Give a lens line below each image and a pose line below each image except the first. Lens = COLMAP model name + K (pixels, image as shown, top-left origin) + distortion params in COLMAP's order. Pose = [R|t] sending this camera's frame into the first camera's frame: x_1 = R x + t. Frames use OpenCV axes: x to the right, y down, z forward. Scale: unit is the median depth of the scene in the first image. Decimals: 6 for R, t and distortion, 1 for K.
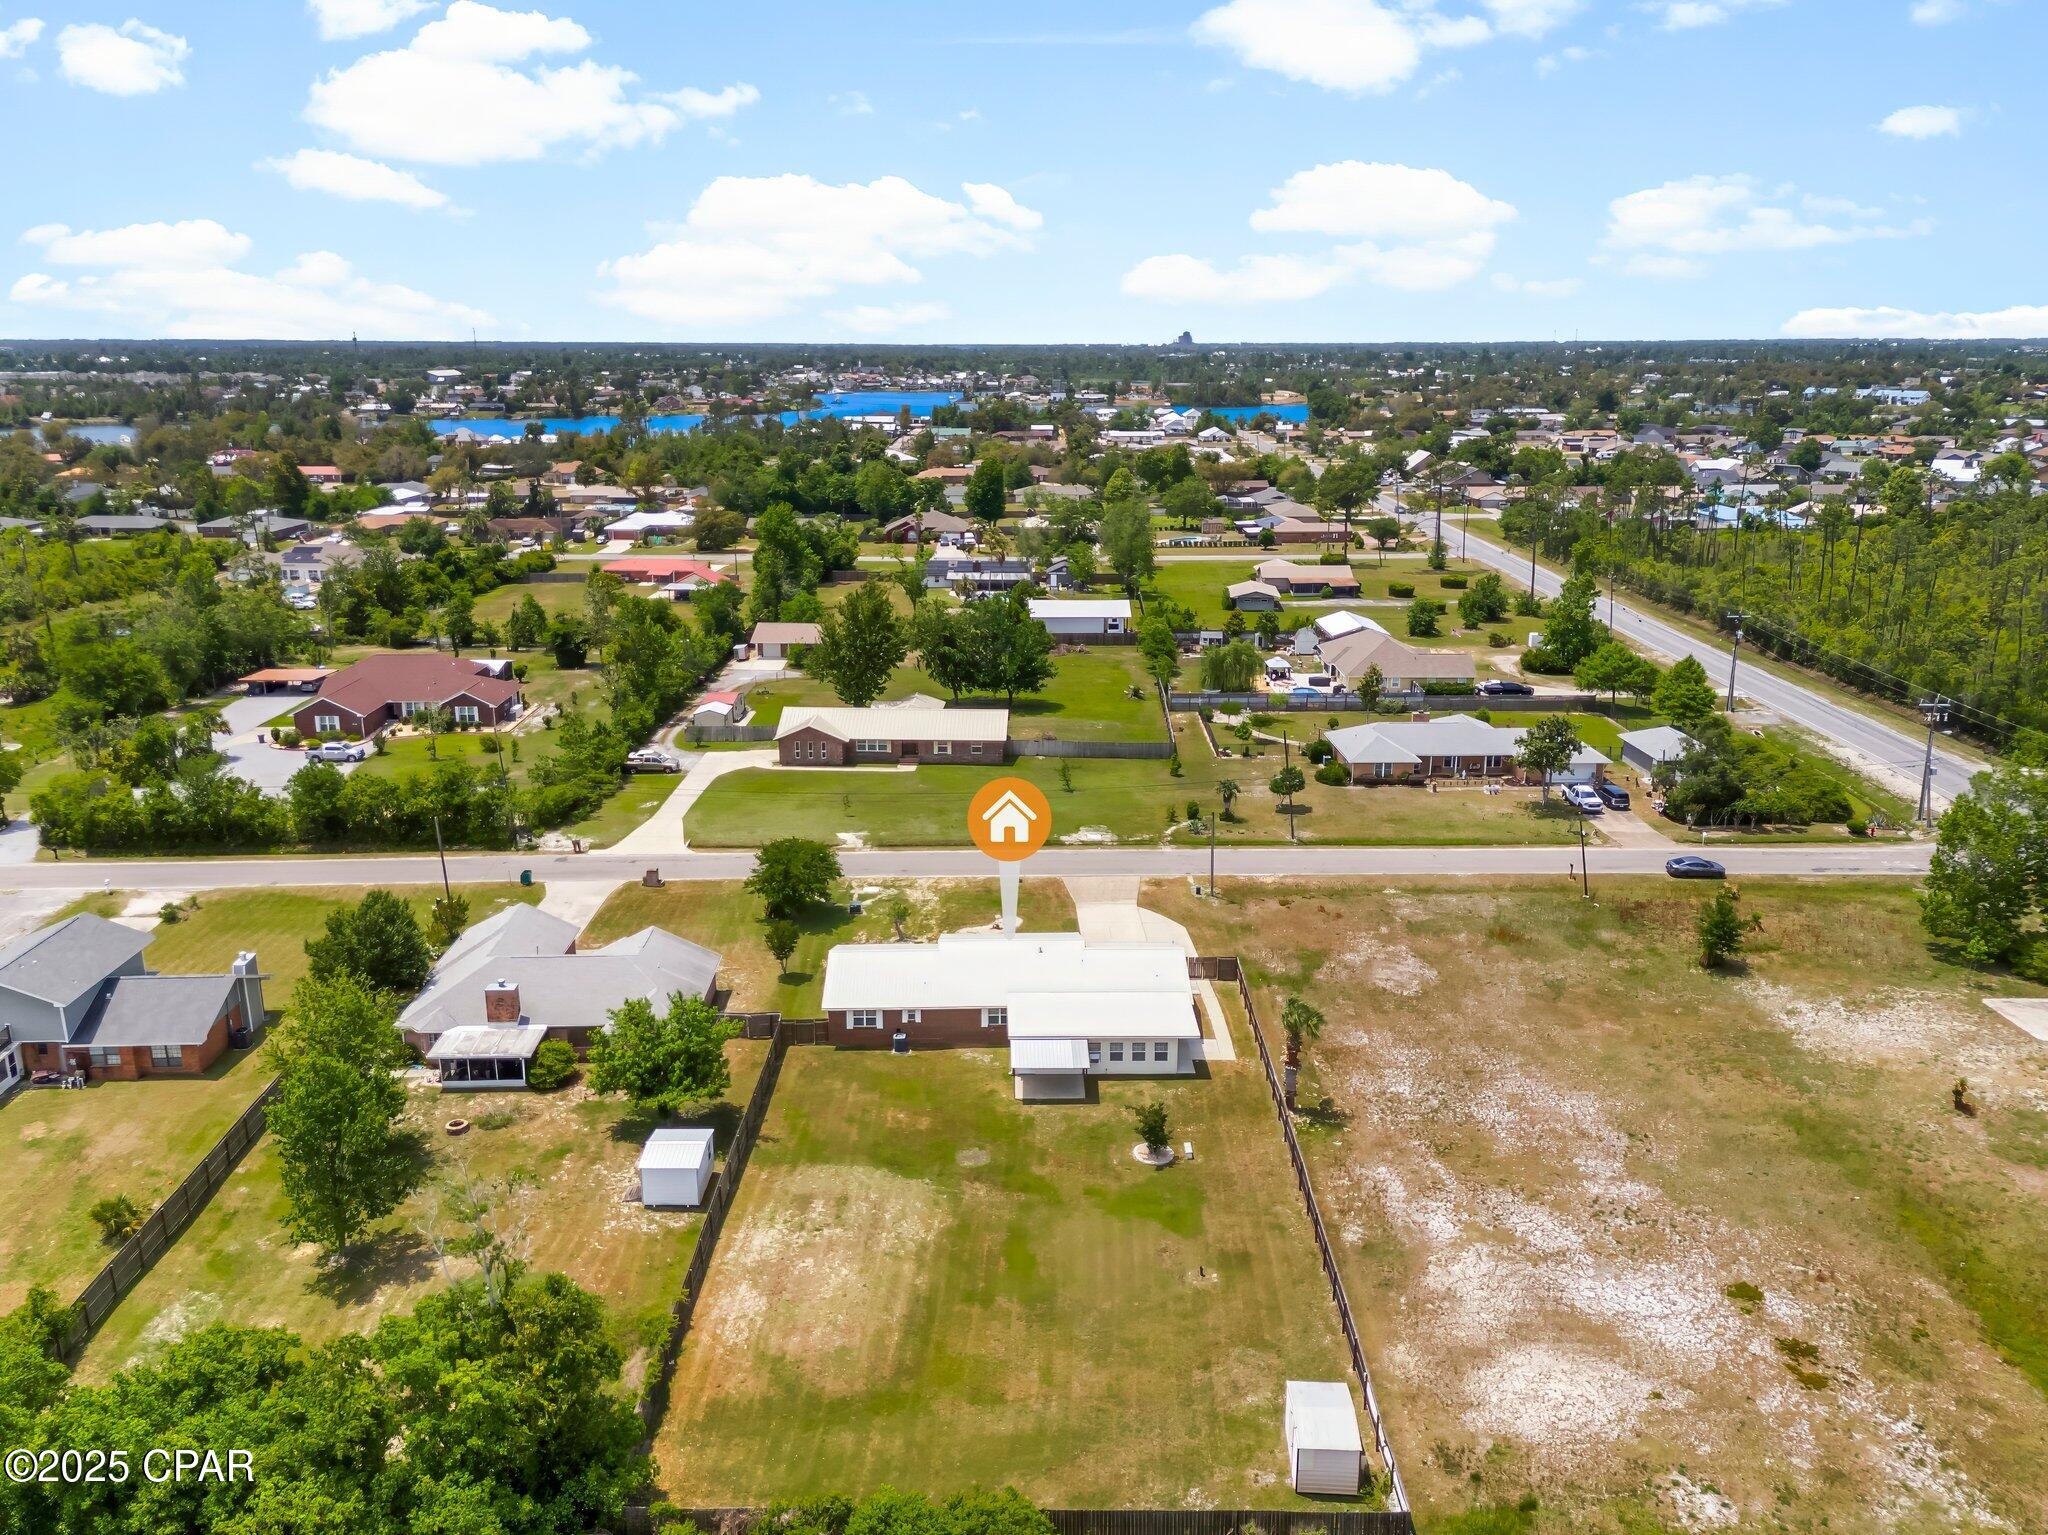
lens RADIAL K [[1518.8, 0, 1021.4], [0, 1518.8, 770.0], [0, 0, 1]] dist [0.065892, -0.023595]
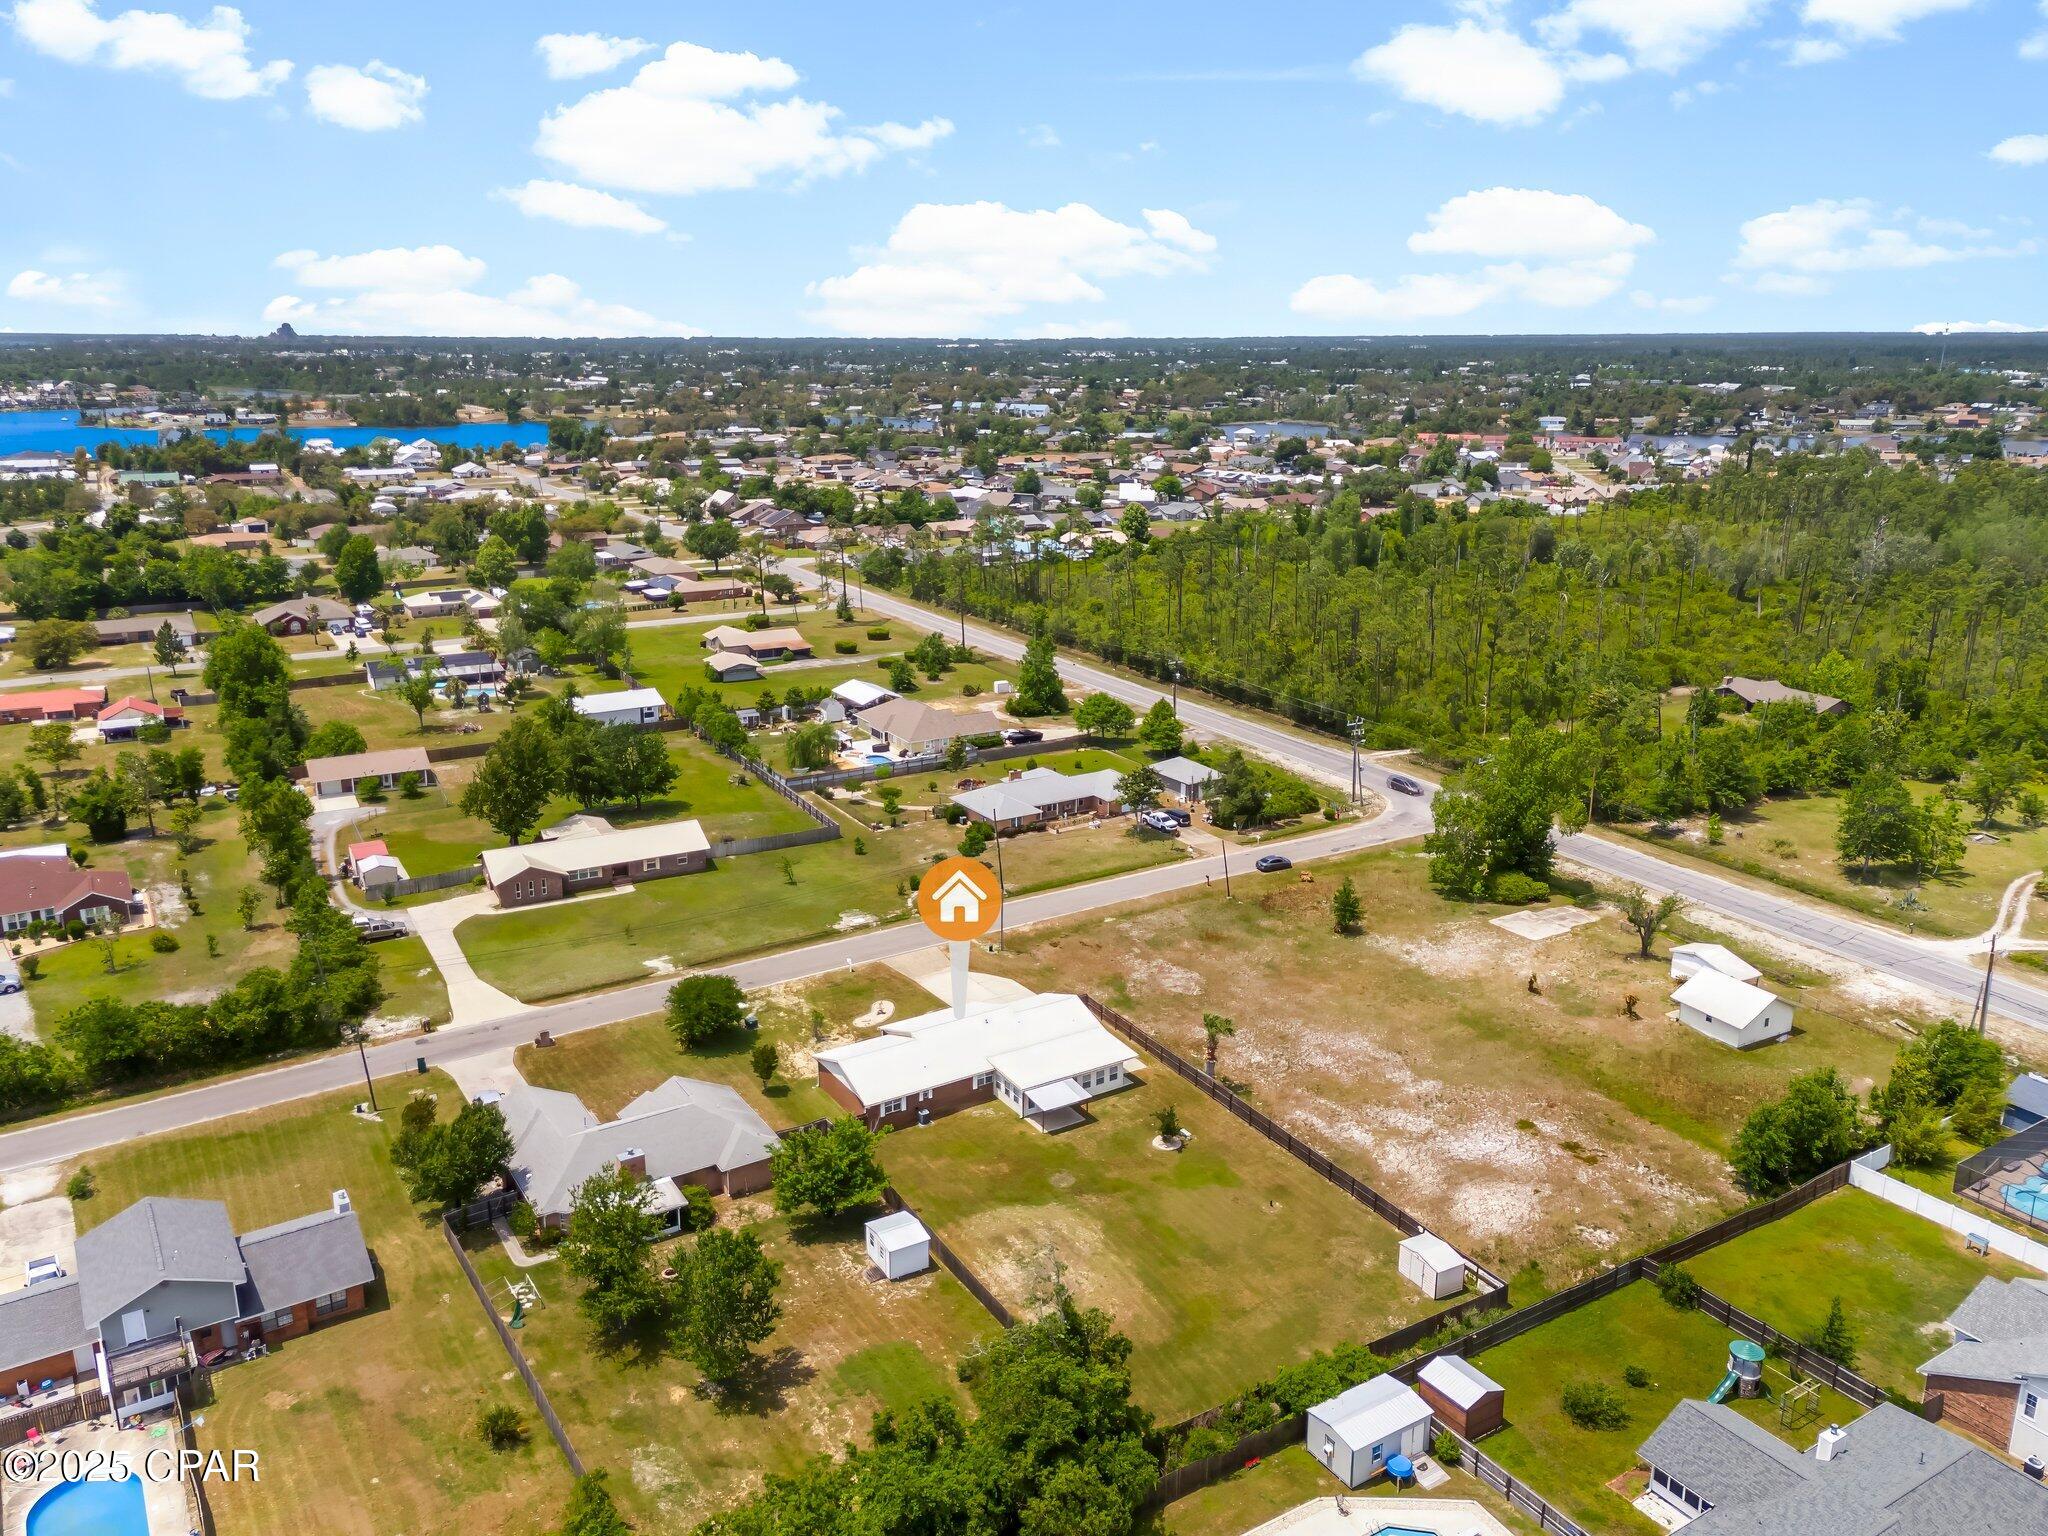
lens RADIAL K [[1518.8, 0, 1024.5], [0, 1518.8, 768.5], [0, 0, 1]] dist [0.065892, -0.023595]
pose [[0.861095, -0.141676, 0.488307, -0.414059], [0.141131, 0.989256, 0.038146, -0.103647], [-0.488465, 0.036068, 0.871838, -0.119633]]
